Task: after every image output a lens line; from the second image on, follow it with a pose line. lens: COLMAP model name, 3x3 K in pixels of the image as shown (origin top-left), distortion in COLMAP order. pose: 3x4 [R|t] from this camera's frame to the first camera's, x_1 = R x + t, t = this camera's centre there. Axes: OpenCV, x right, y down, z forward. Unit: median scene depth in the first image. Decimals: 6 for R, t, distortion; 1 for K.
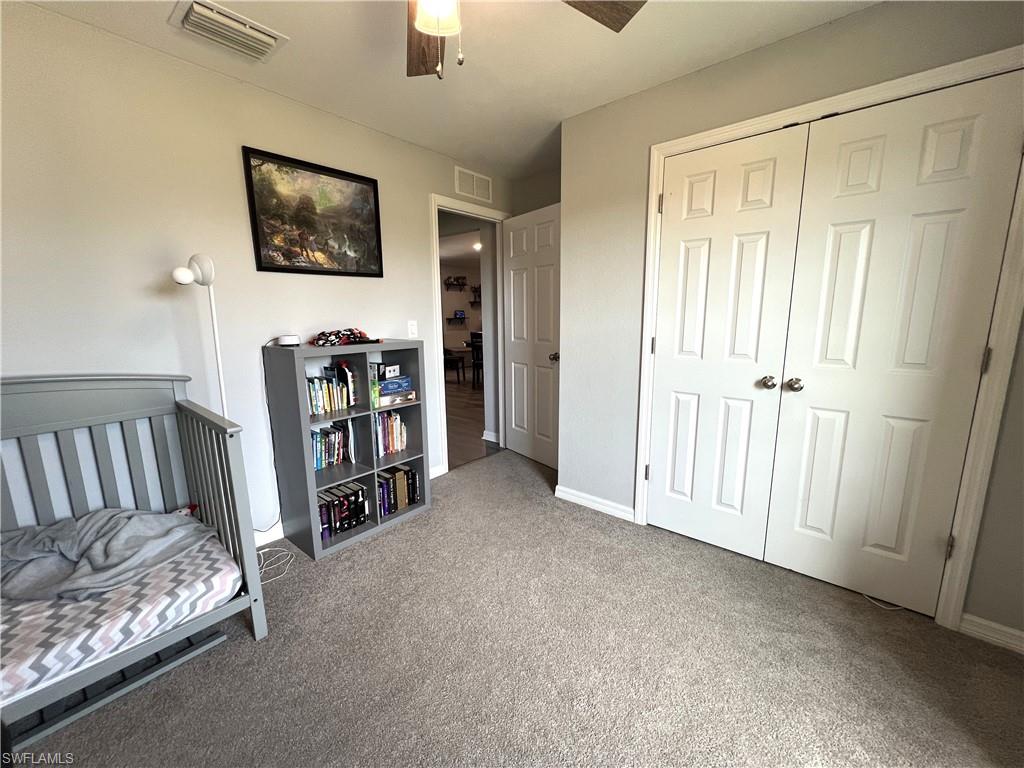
lens RADIAL K [[408.9, 0, 509.9], [0, 408.9, 384.4], [0, 0, 1]] dist [-0.002166, -0.000165]
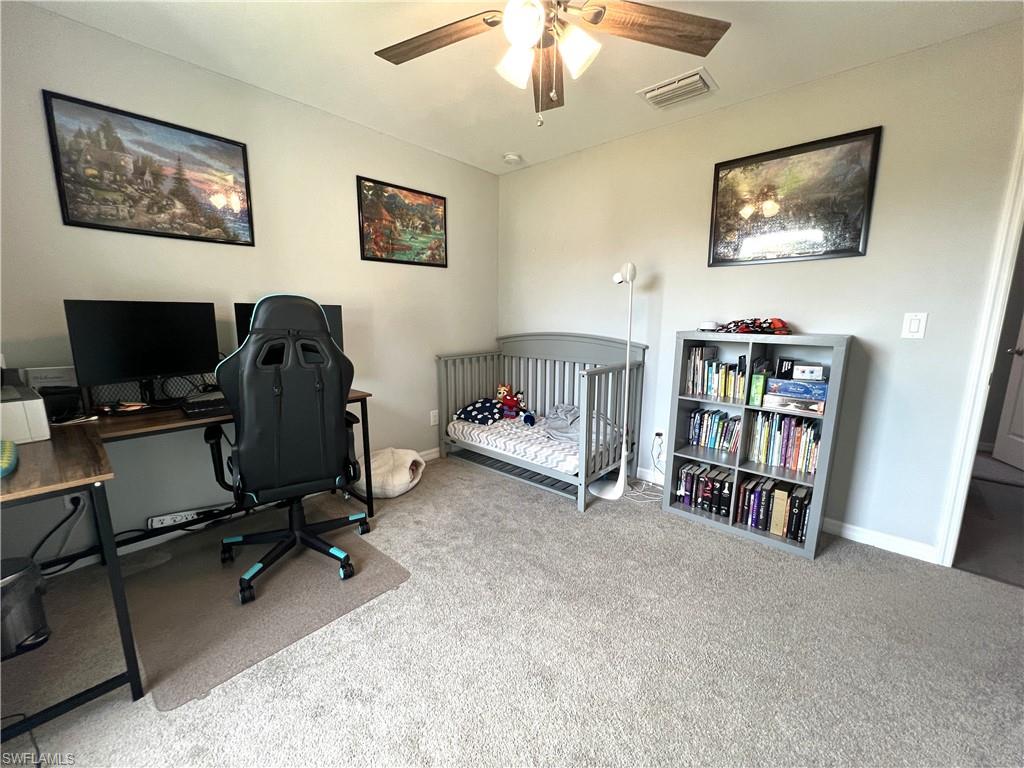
lens RADIAL K [[408.9, 0, 509.4], [0, 408.9, 384.3], [0, 0, 1]] dist [-0.002166, -0.000165]
pose [[-0.035427, 0.180612, -0.982916, 0.586224], [-0.179521, 0.966385, 0.184045, -0.056598], [0.983116, 0.182974, -0.001813, 0.450481]]
